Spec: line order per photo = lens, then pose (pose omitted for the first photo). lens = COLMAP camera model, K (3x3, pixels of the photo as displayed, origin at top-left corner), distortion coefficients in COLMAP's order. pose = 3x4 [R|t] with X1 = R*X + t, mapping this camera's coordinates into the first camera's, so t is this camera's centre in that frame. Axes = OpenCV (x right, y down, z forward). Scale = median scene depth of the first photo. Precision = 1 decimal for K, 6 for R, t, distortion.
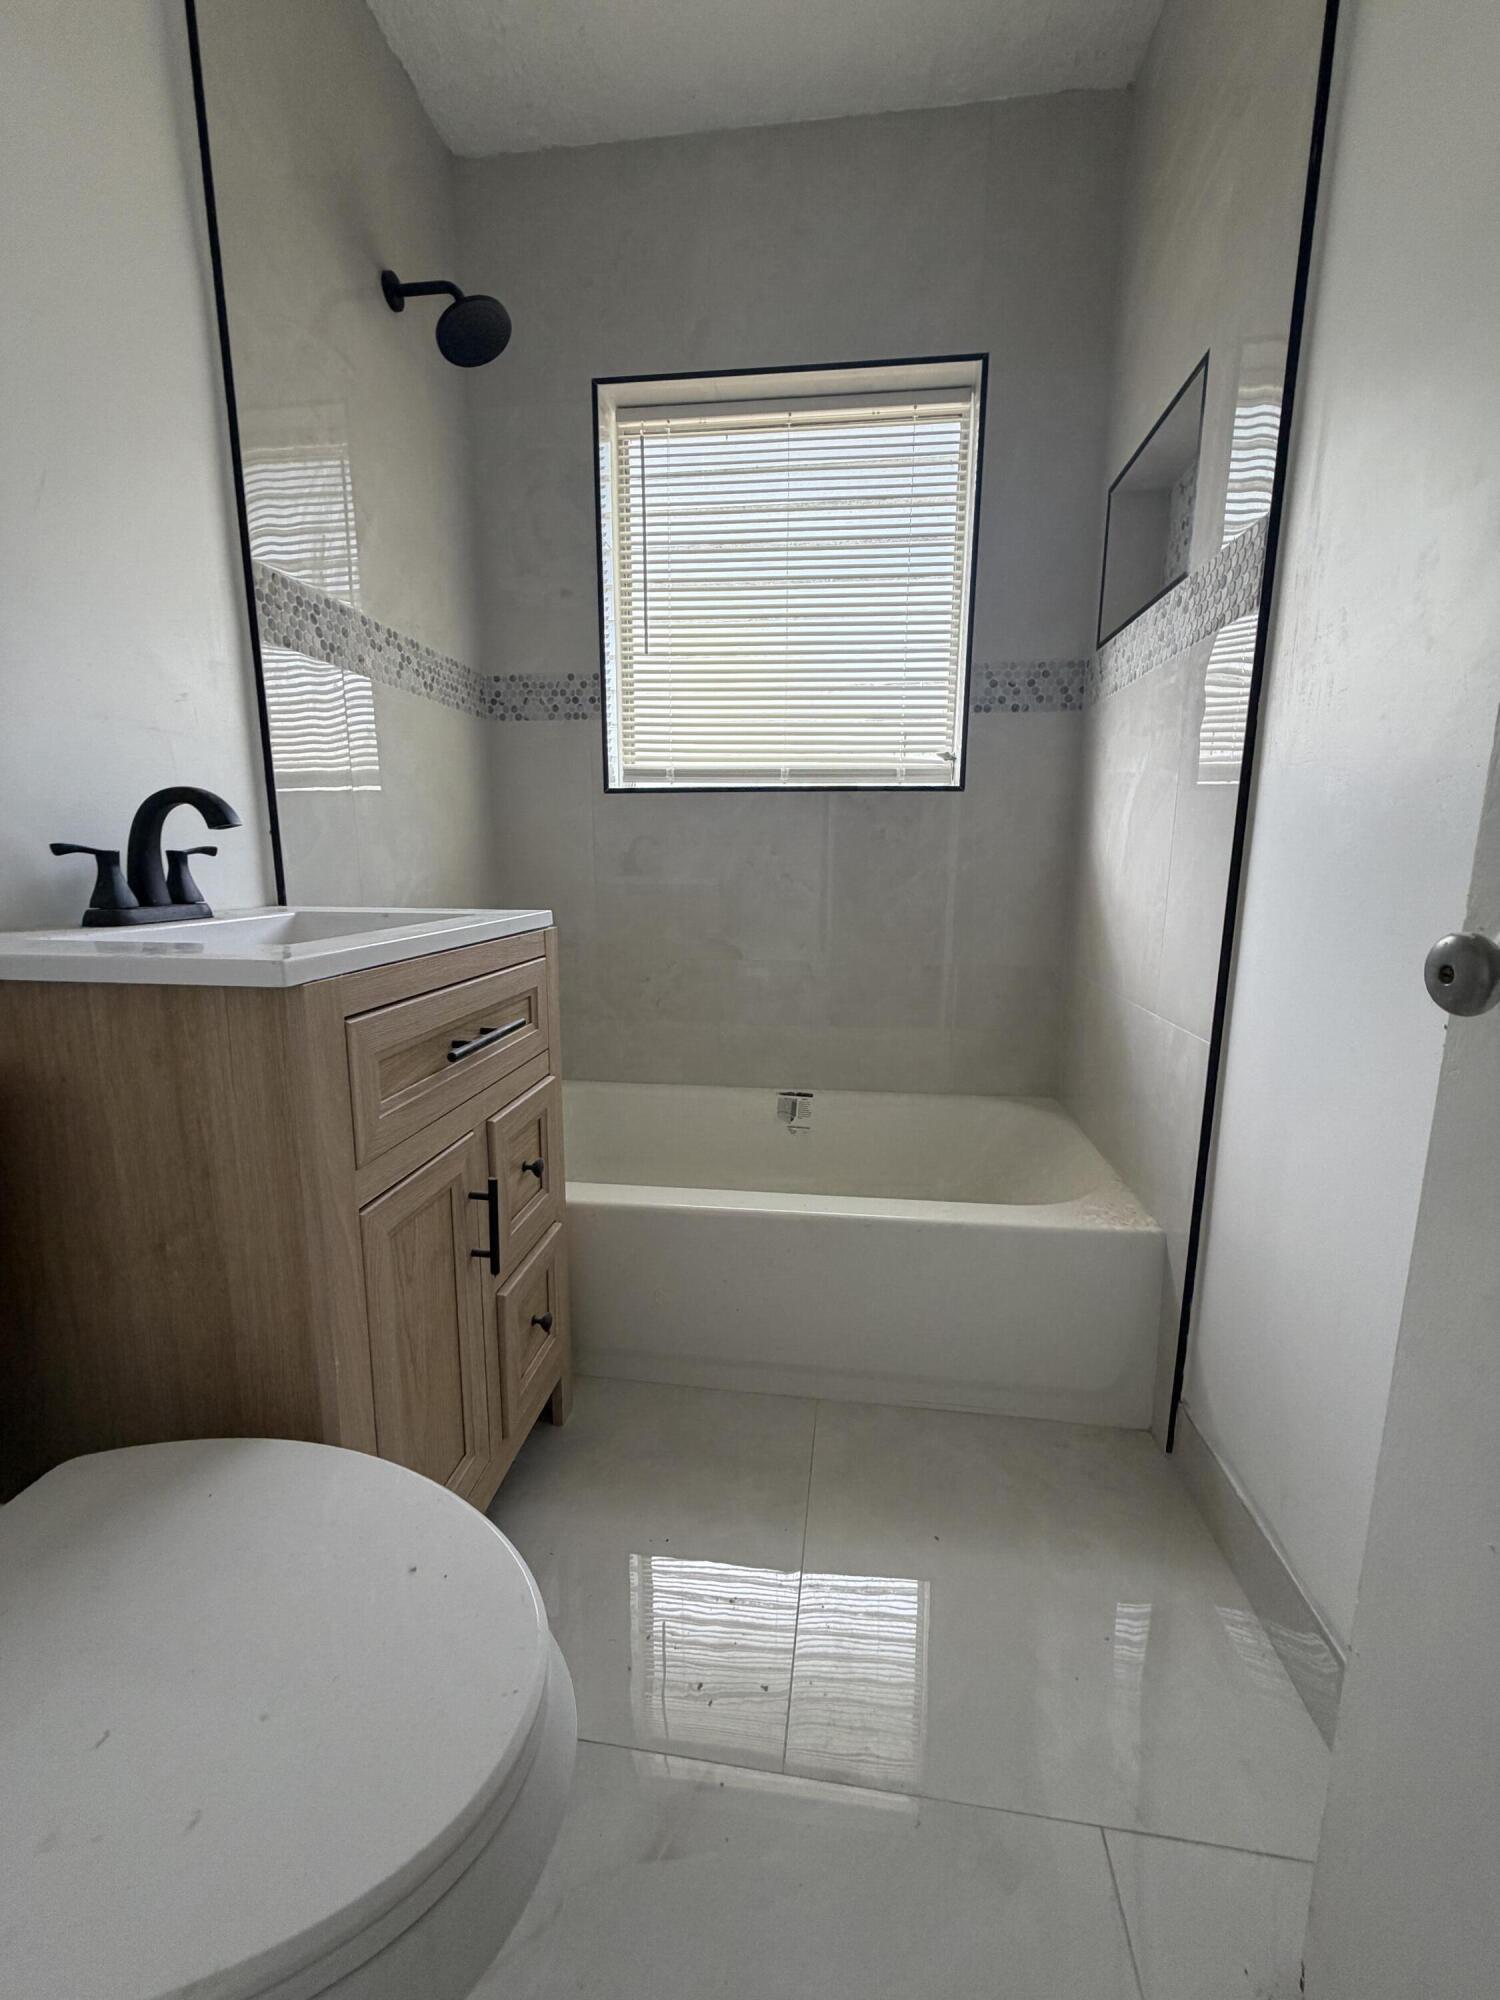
lens RADIAL K [[800.0, 0, 750.7], [0, 800.0, 995.9], [0, 0, 1]] dist [0.000547, 0.000523]
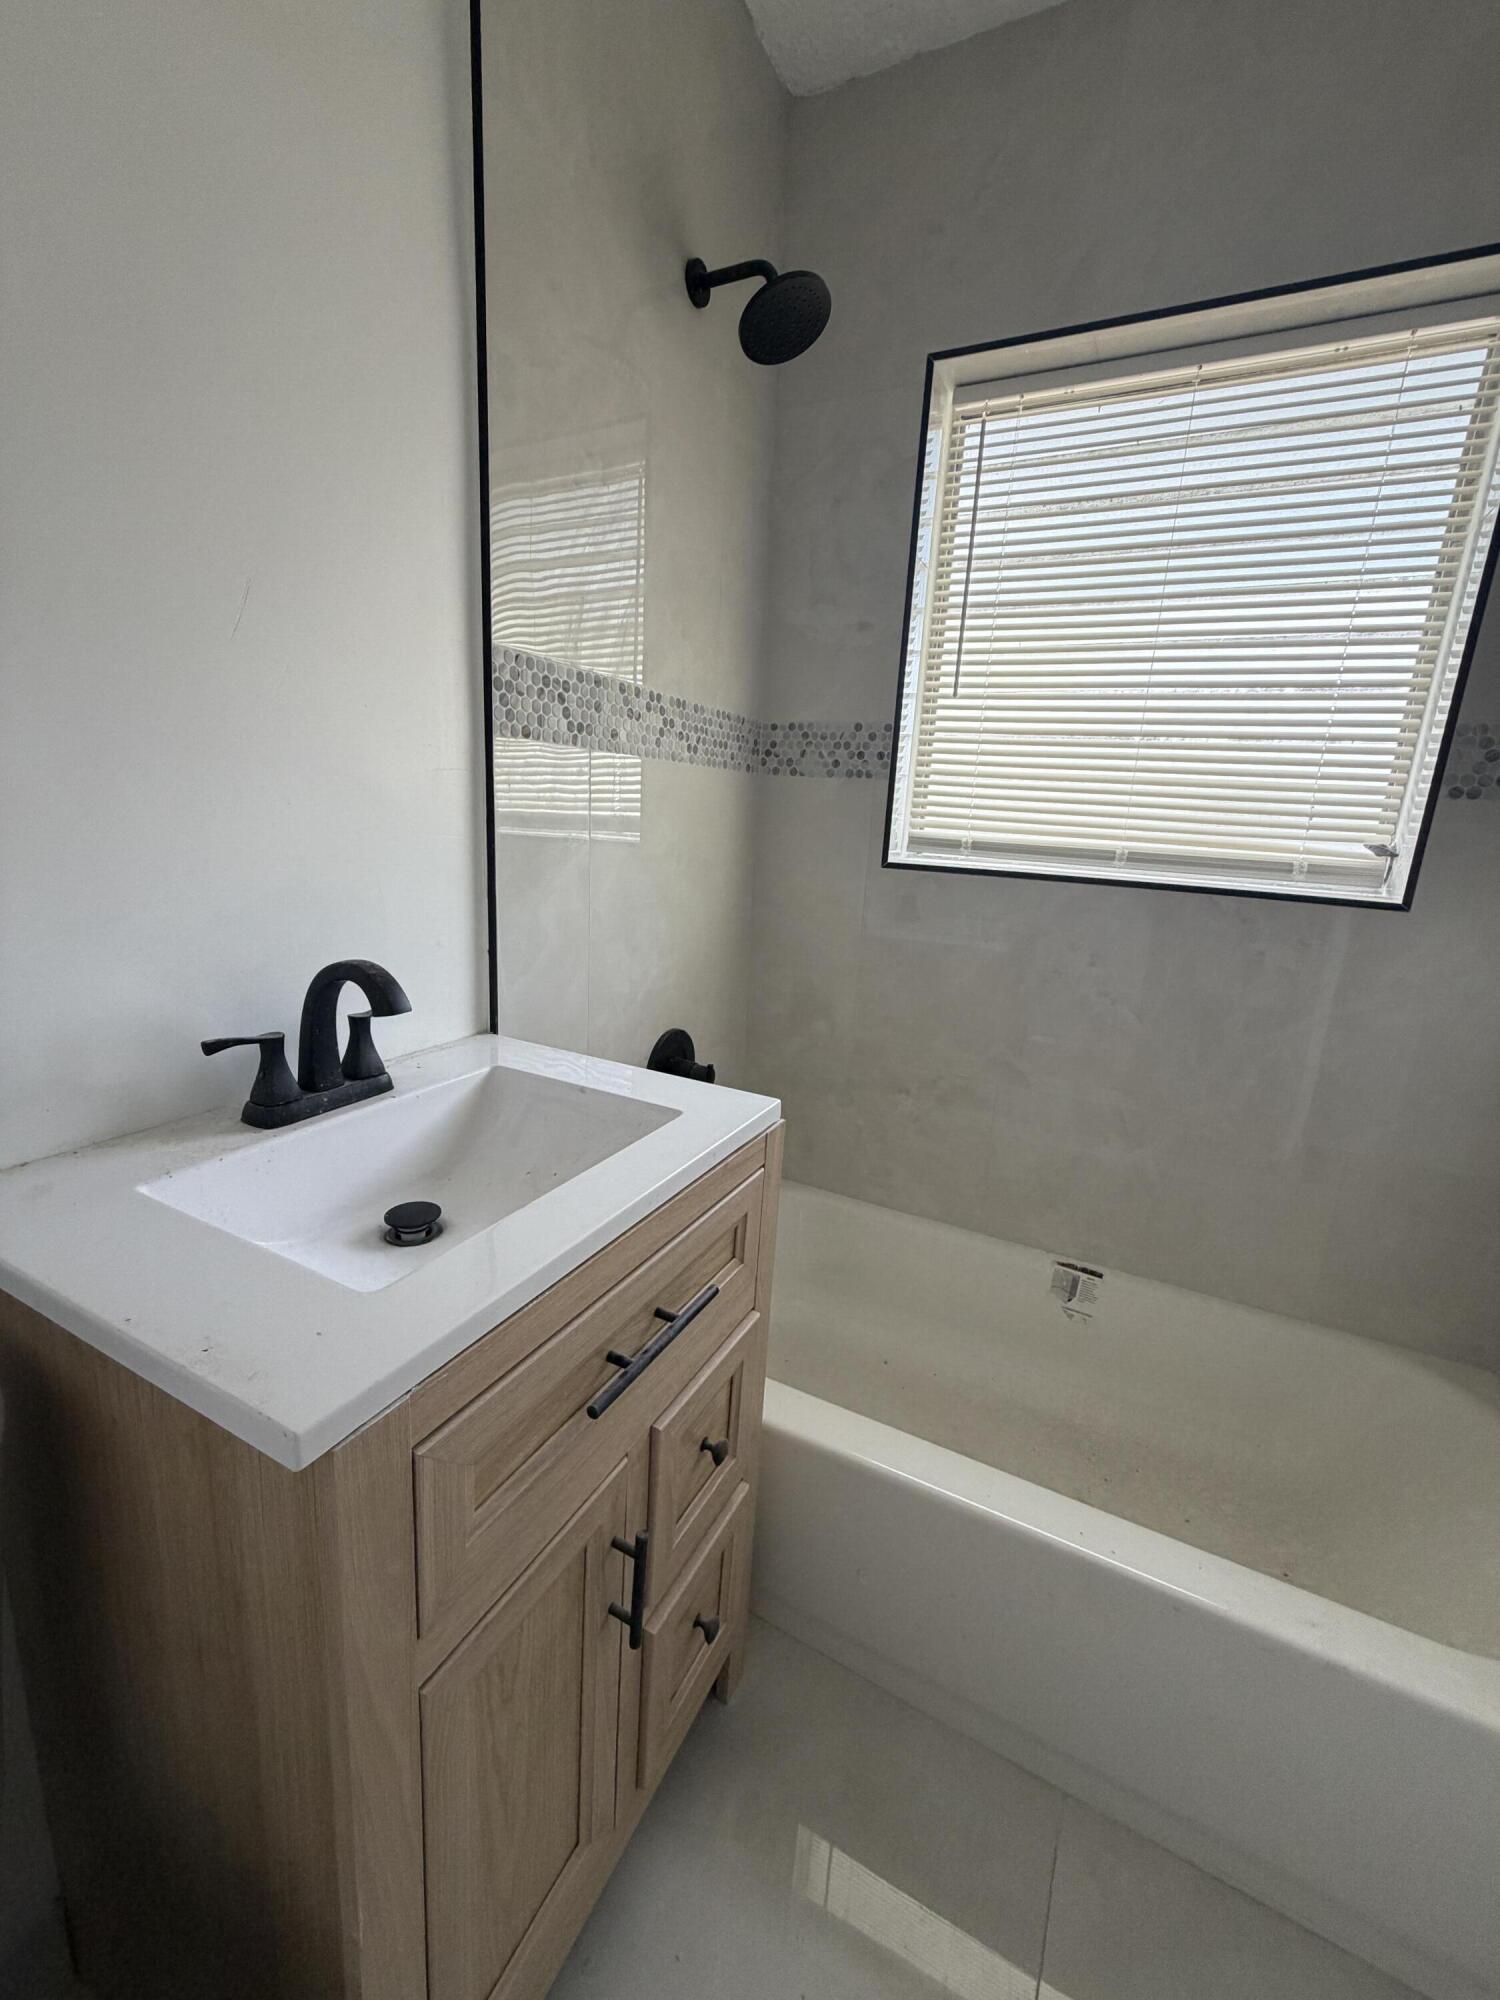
lens RADIAL K [[800.0, 0, 751.2], [0, 800.0, 992.3], [0, 0, 1]] dist [0.000547, 0.000523]
pose [[0.938433, 0.124286, -0.322331, -0.030349], [-0.112407, 0.992123, 0.055288, -0.177733], [0.326663, -0.015652, 0.945011, 0.194694]]
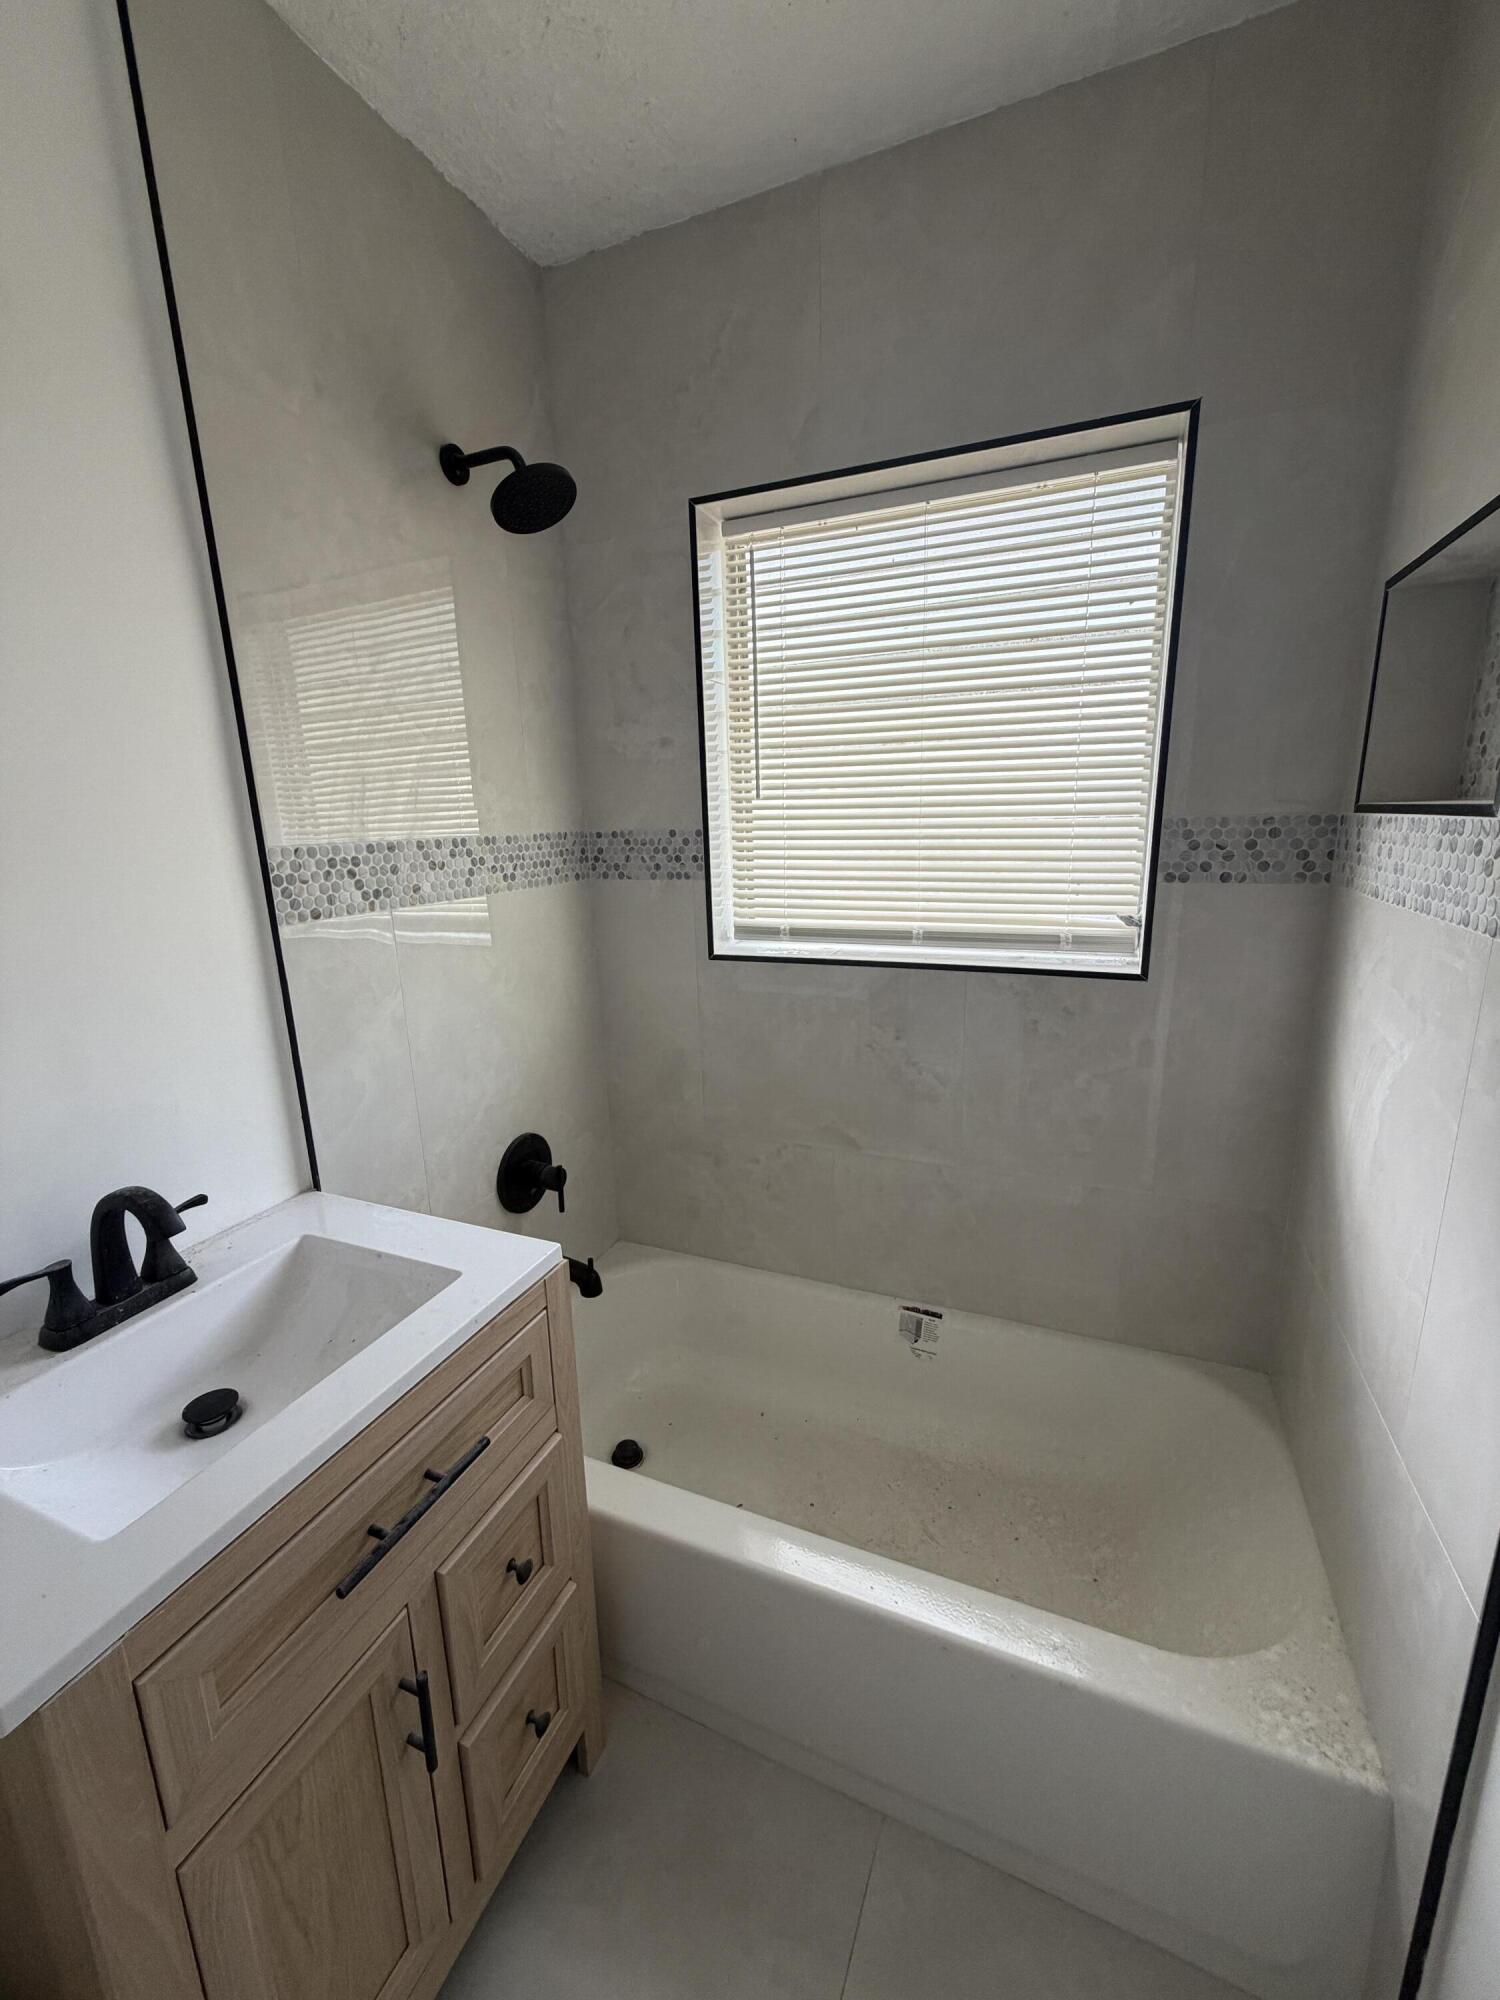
lens RADIAL K [[800.0, 0, 753.4], [0, 800.0, 989.2], [0, 0, 1]] dist [0.000547, 0.000523]
pose [[0.960968, 0.031111, -0.274904, 0.126347], [-0.017034, 0.998425, 0.053449, -0.307036], [0.276134, -0.046681, 0.959985, 0.178947]]
